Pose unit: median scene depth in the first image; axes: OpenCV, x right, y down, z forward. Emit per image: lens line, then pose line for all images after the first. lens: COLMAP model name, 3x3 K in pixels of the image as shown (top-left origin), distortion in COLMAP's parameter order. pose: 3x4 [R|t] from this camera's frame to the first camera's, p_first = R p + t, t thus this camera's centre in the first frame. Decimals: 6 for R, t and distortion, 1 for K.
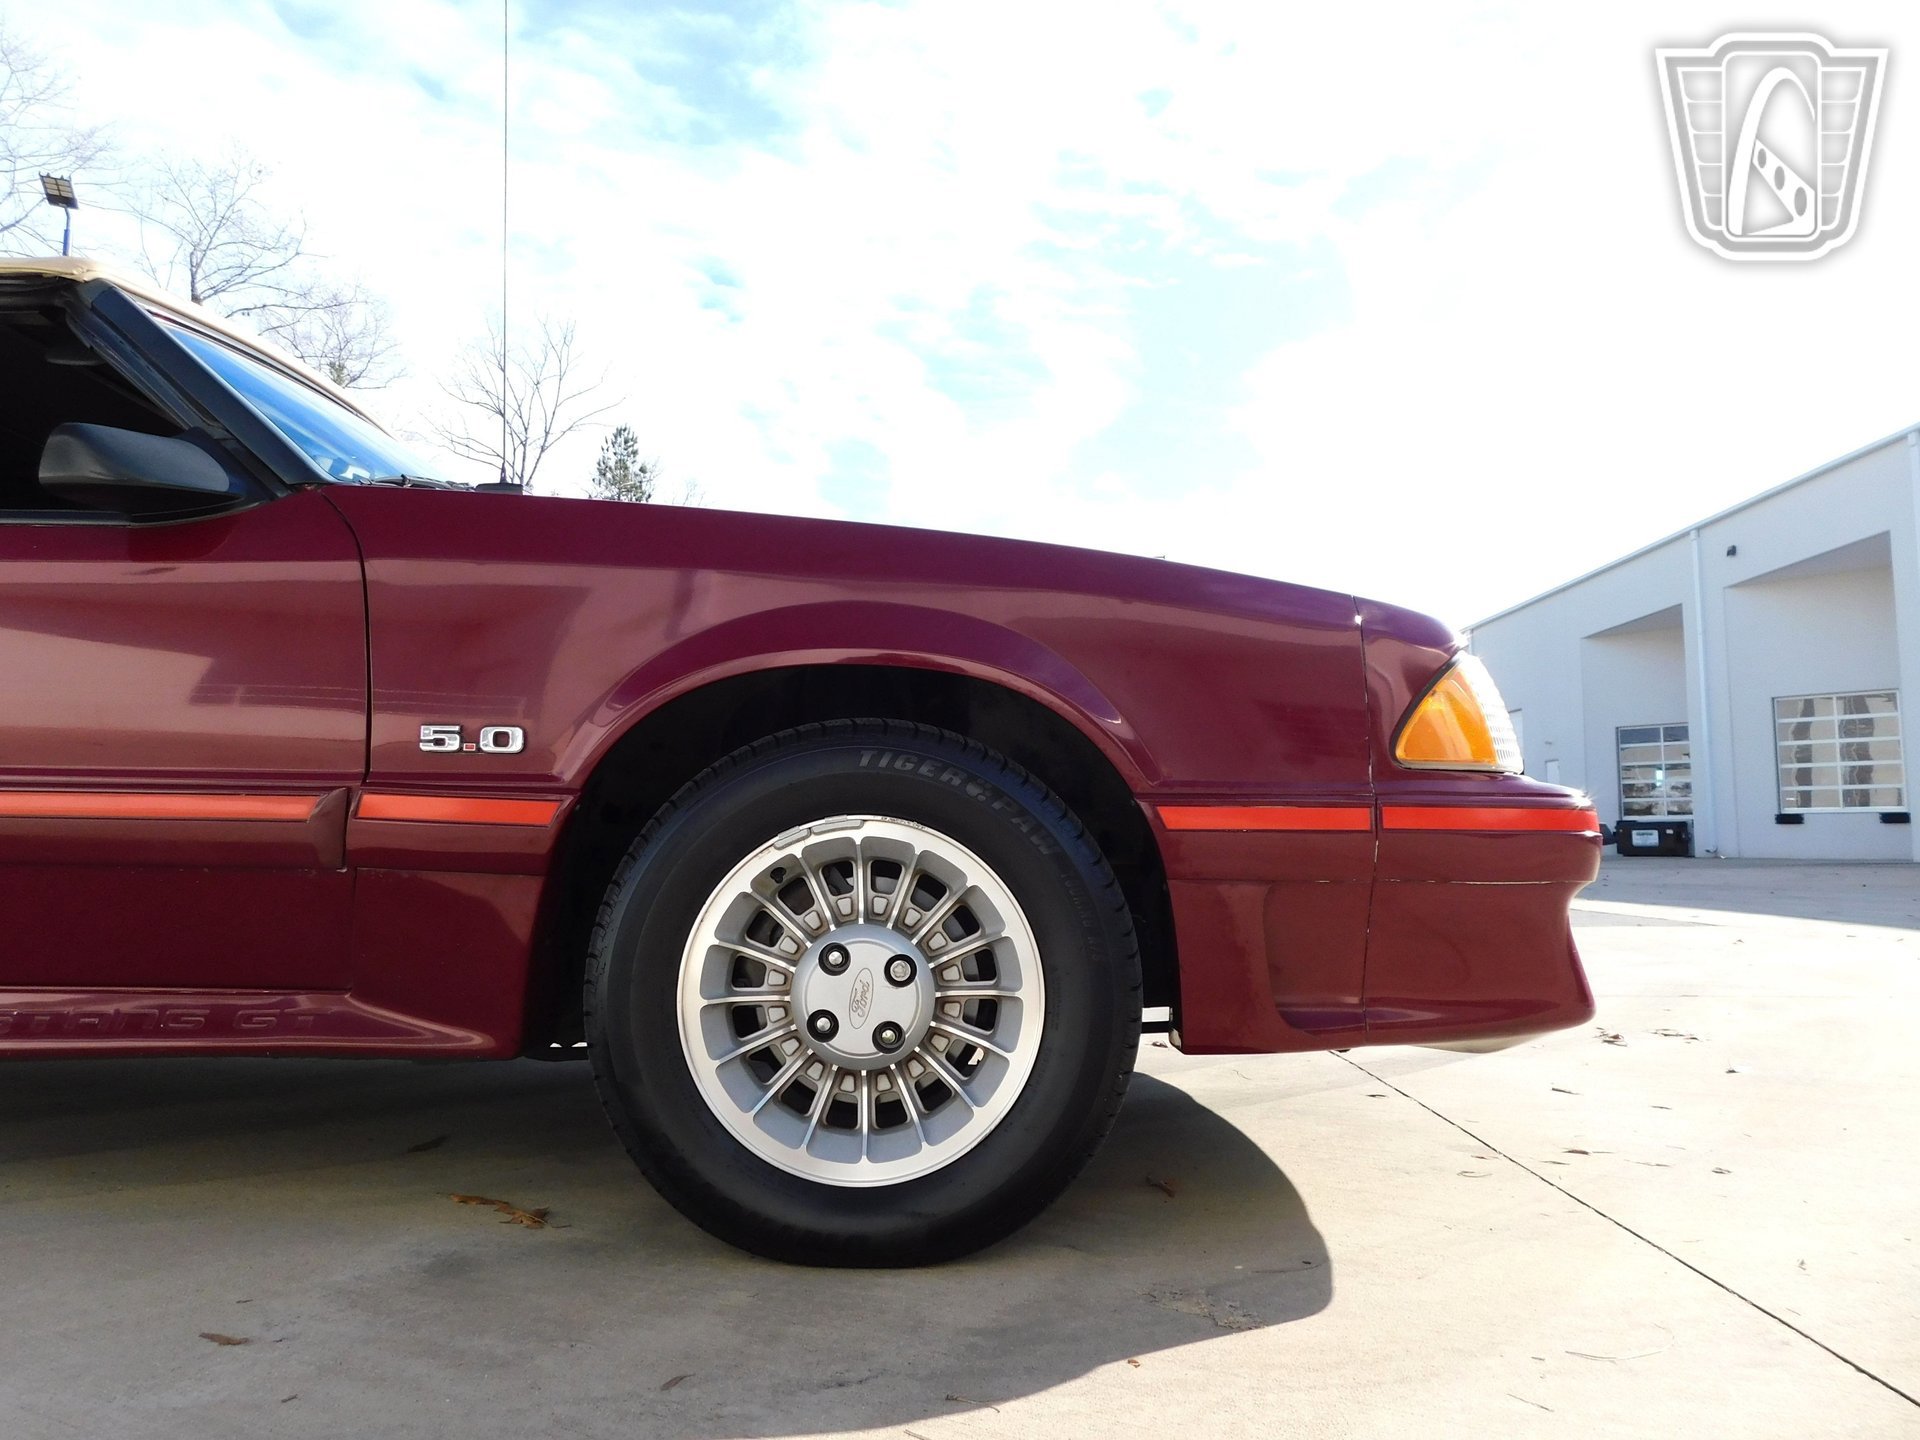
lens RADIAL K [[1261.9, 0, 950.7], [0, 1261.9, 713.1], [0, 0, 1]] dist [-0.068802, 0.050242]
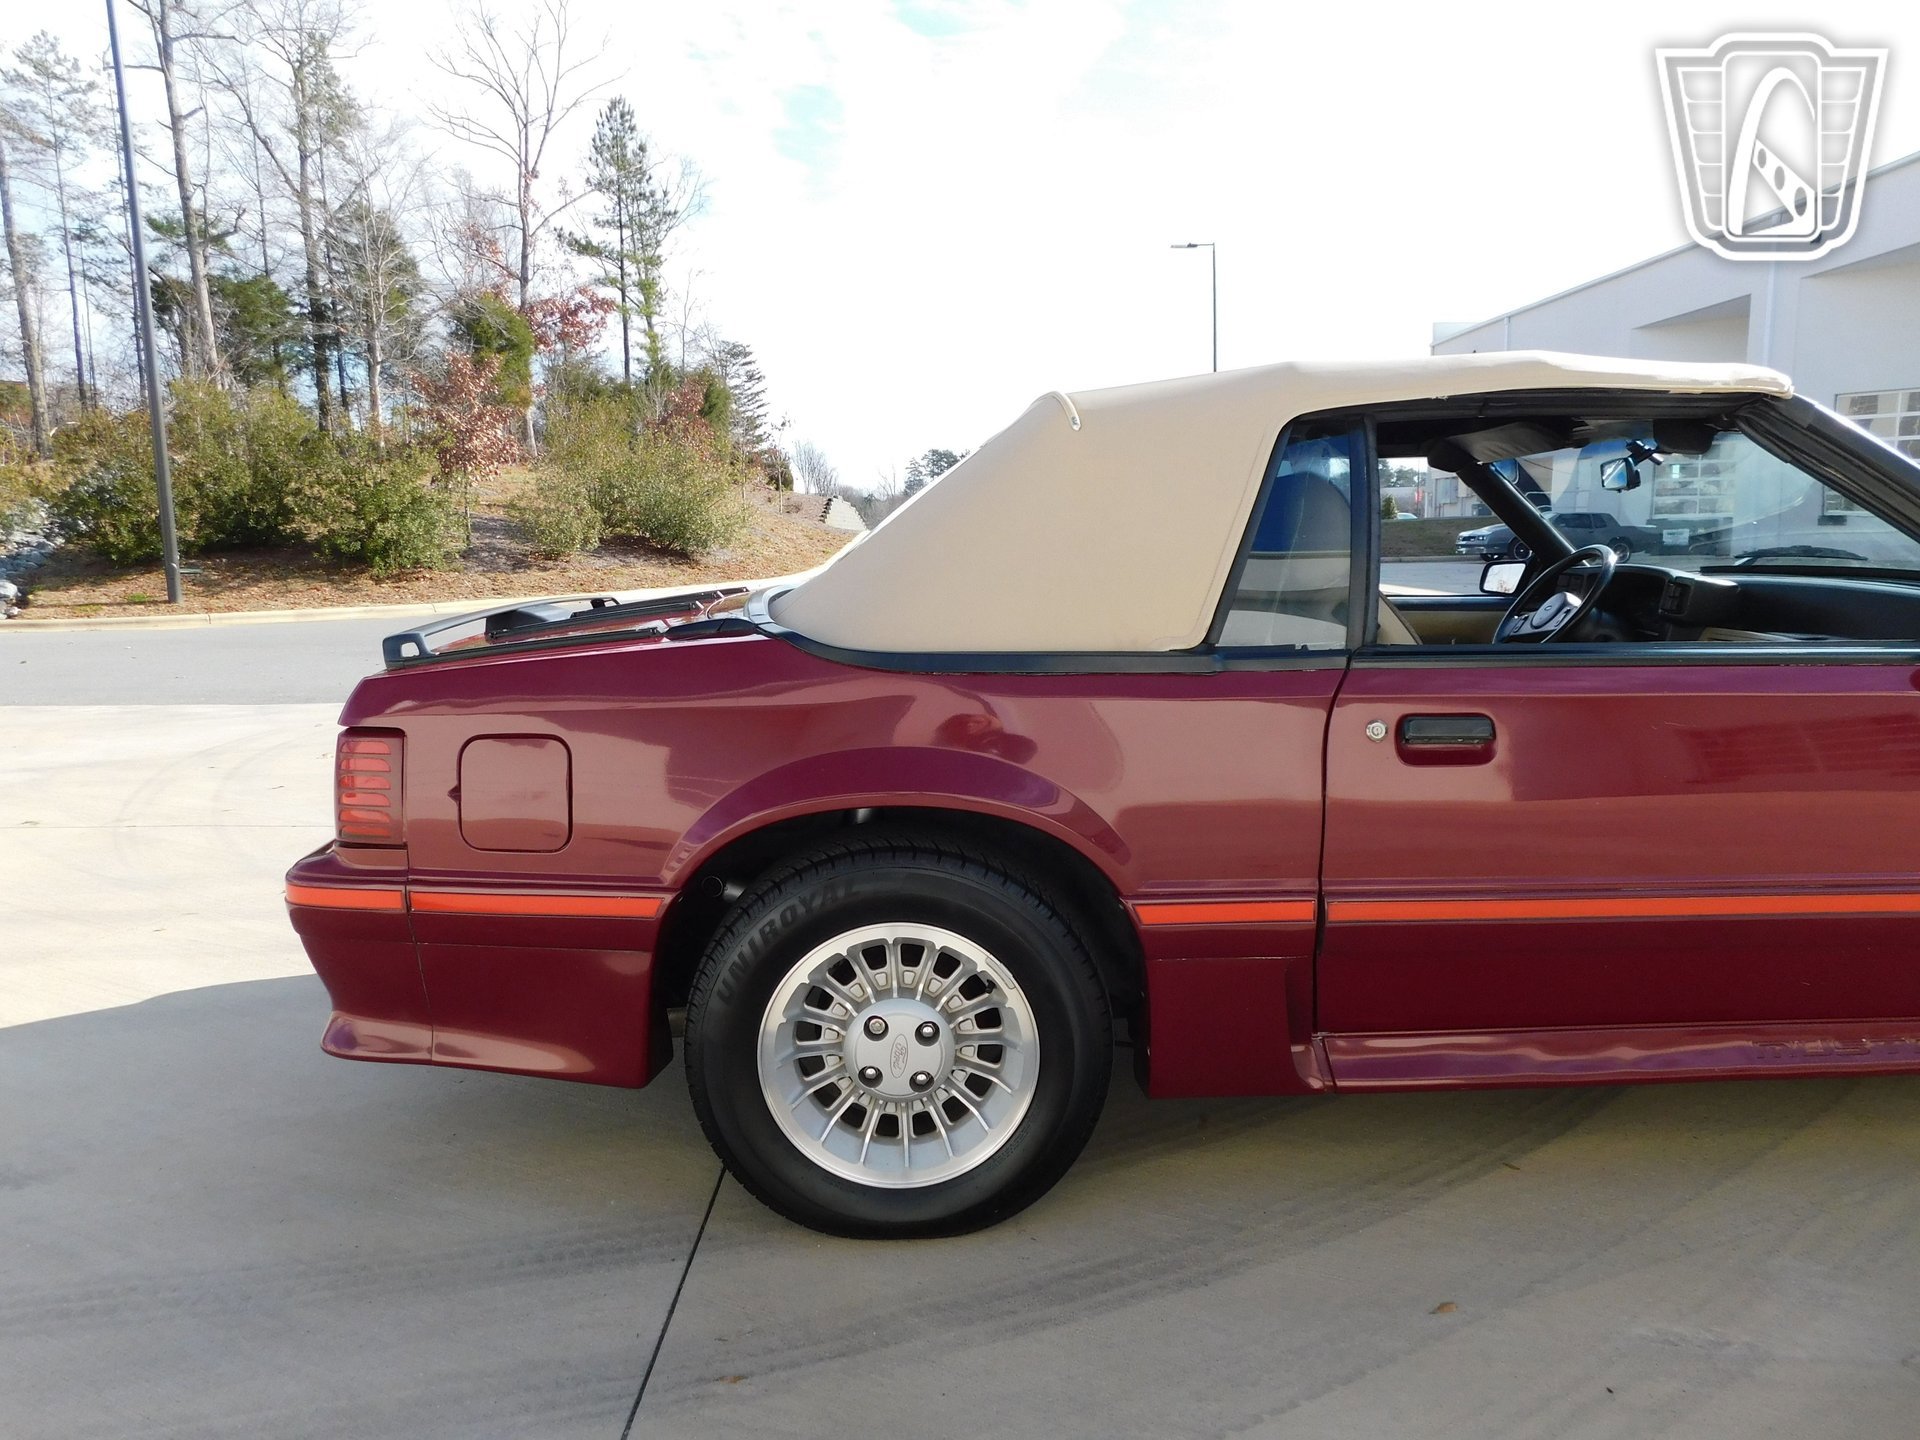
lens RADIAL K [[1261.9, 0, 947.1], [0, 1261.9, 707.9], [0, 0, 1]] dist [-0.068802, 0.050242]
pose [[0.999462, -0.021366, 0.024872, -0.087399], [0.014657, 0.969671, 0.243975, -0.021378], [-0.029330, -0.243479, 0.969463, -0.007250]]
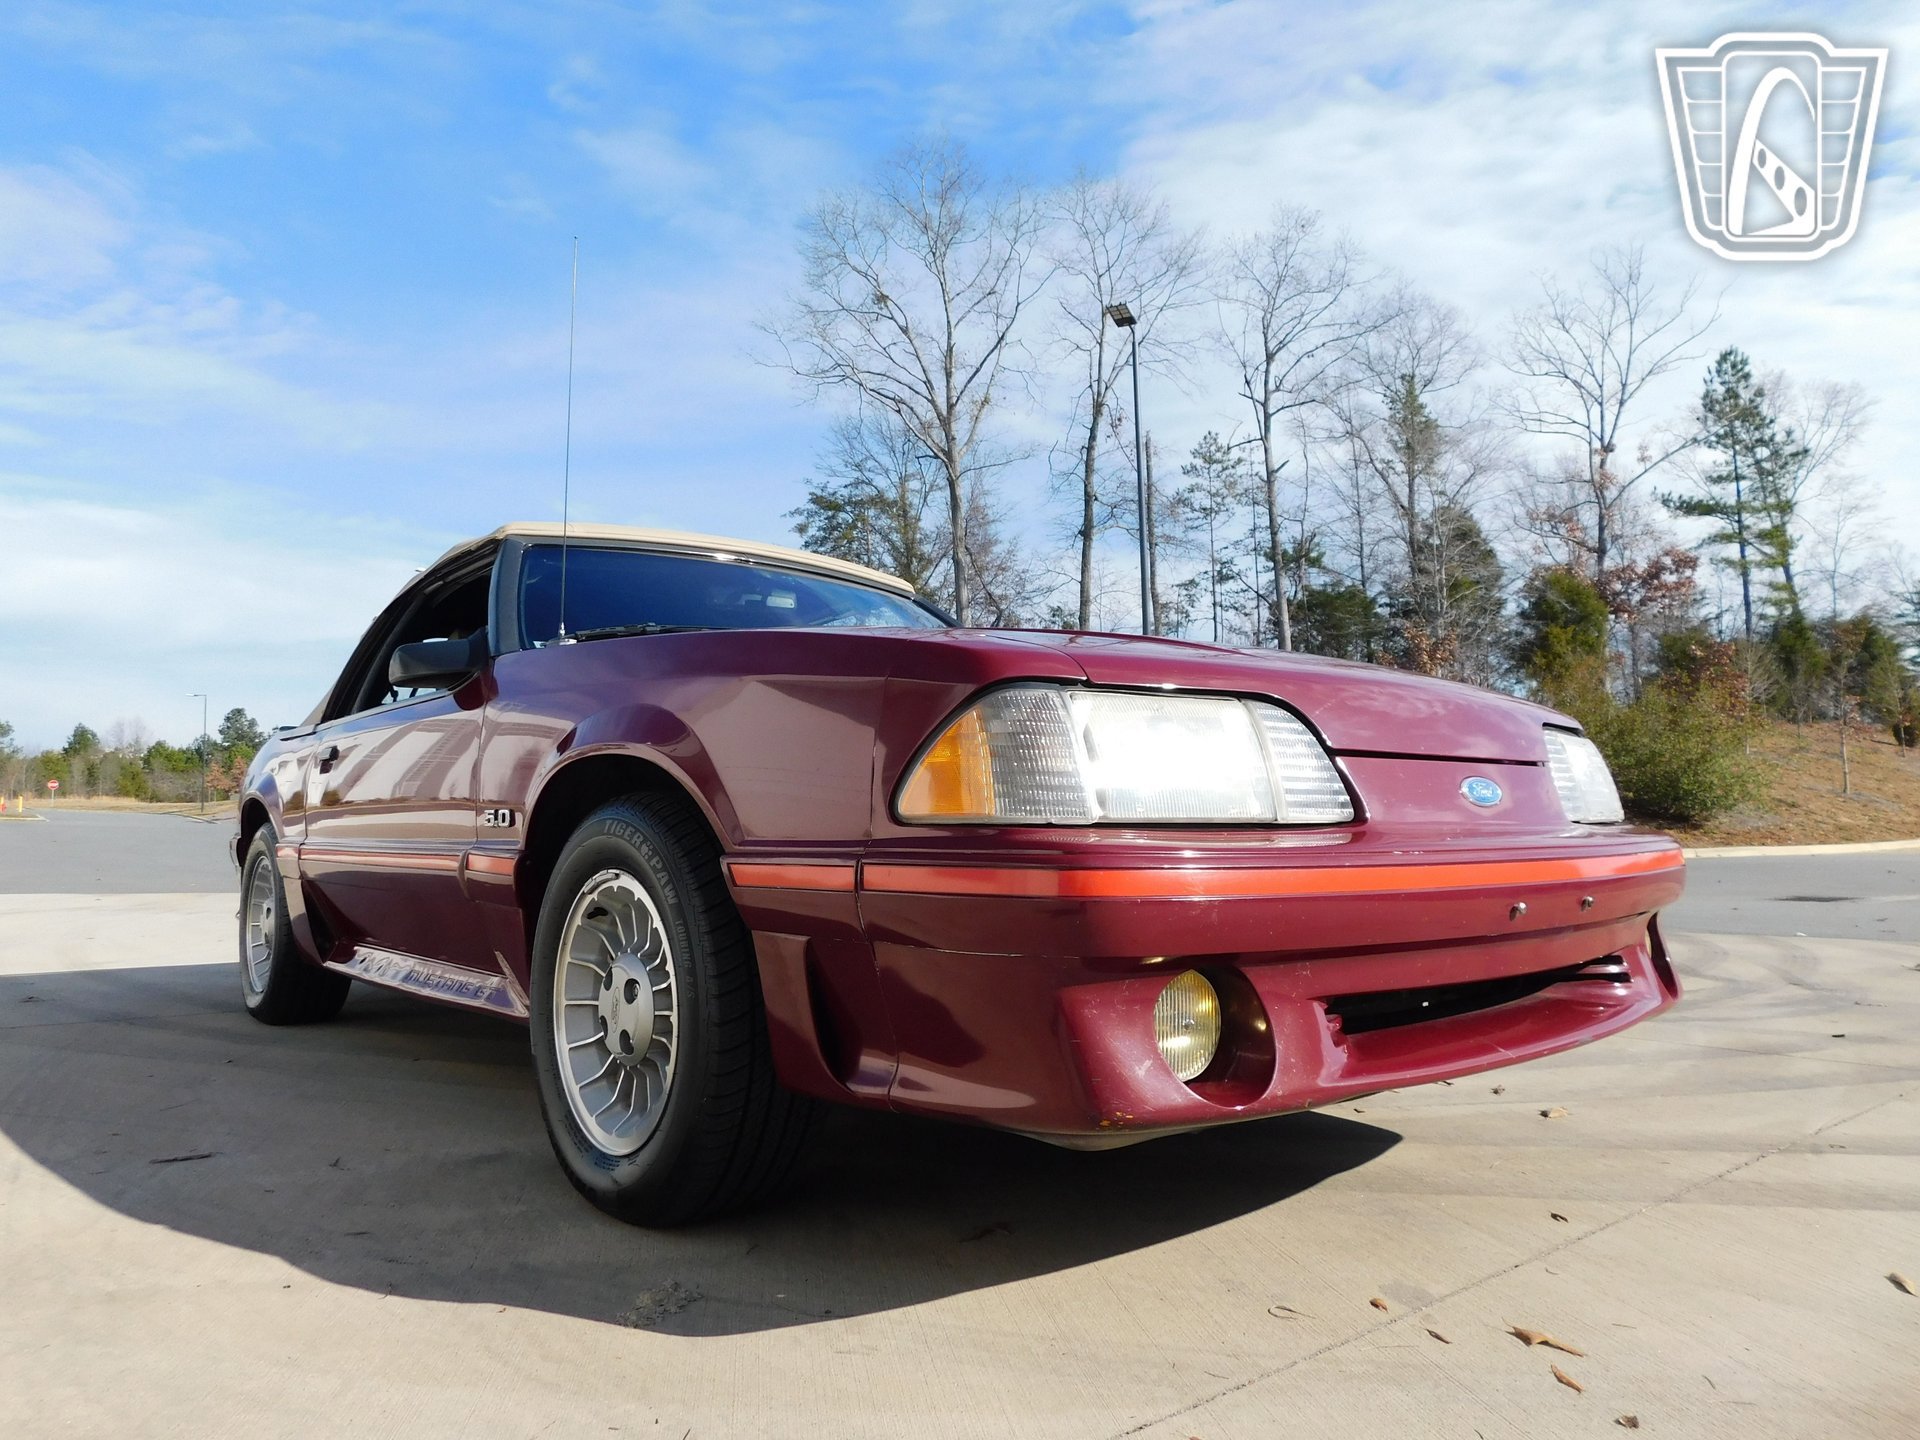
lens RADIAL K [[1261.9, 0, 952.0], [0, 1261.9, 723.7], [0, 0, 1]] dist [-0.068802, 0.050242]
pose [[0.638372, -0.082462, -0.765298, 0.055994], [0.098395, 0.994830, -0.025118, -0.000101], [0.763413, -0.059267, 0.643186, 0.021446]]
